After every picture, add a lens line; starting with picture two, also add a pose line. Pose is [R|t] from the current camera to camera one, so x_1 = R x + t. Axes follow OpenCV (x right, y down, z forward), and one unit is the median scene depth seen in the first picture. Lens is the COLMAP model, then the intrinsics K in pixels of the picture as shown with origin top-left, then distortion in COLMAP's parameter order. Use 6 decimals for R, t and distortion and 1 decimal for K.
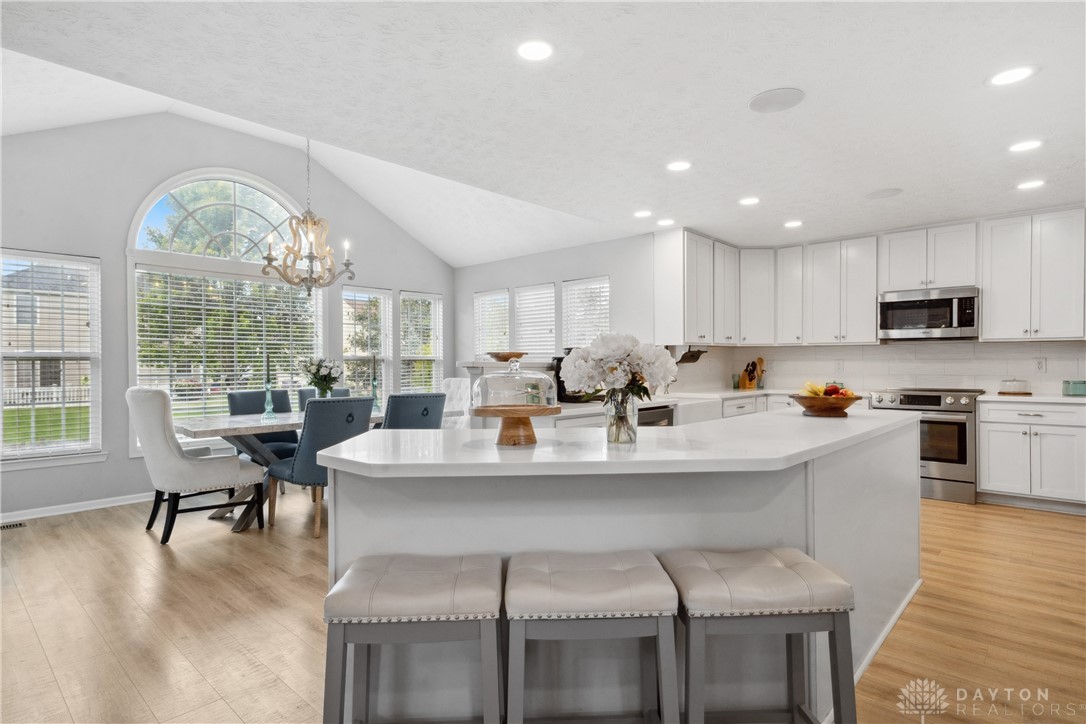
lens RADIAL K [[574.1, 0, 532.4], [0, 574.1, 364.5], [0, 0, 1]] dist [0.000347, 0.004053]
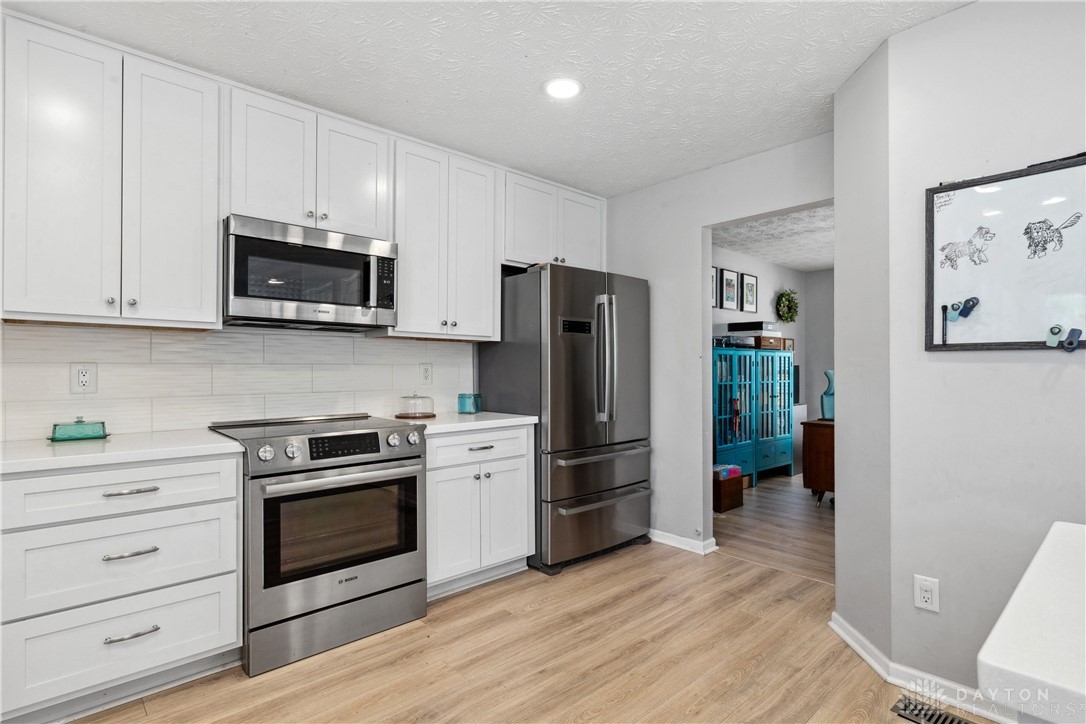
lens RADIAL K [[533.3, 0, 546.8], [0, 533.3, 366.1], [0, 0, 1]] dist [0.002455, 0.000888]
pose [[0.075119, 0.010248, 0.997122, 0.224371], [0.004596, 0.999933, -0.010624, -0.000624], [-0.997164, 0.005380, 0.075067, 0.769497]]
